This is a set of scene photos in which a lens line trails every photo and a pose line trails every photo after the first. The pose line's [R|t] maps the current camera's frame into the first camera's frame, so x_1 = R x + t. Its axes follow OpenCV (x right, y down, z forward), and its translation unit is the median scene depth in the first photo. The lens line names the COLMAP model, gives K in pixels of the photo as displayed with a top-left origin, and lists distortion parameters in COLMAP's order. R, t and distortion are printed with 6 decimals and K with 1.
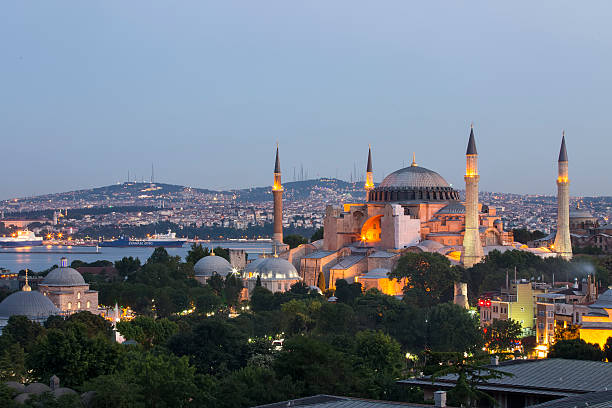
lens RADIAL K [[4527.0, 0, 339.2], [0, 4527.0, 206.5], [0, 0, 1]] dist [2.497735, 0.000000]
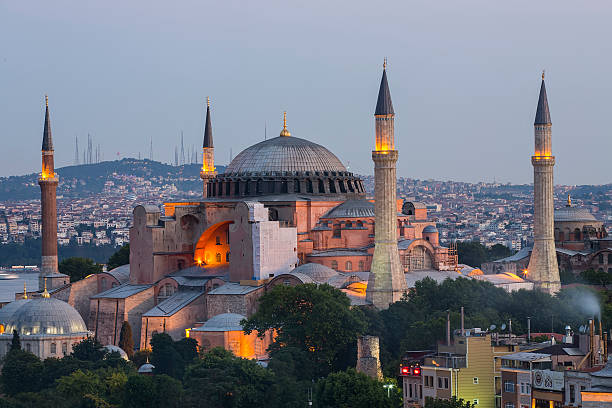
lens RADIAL K [[4527.0, 0, 260.2], [0, 4527.0, 192.9], [0, 0, 1]] dist [2.497735, 0.000000]
pose [[0.999867, -0.015057, -0.006272, 0.016935], [0.014998, 0.999844, -0.009338, 0.003738], [0.006412, 0.009242, 0.999937, 0.420342]]
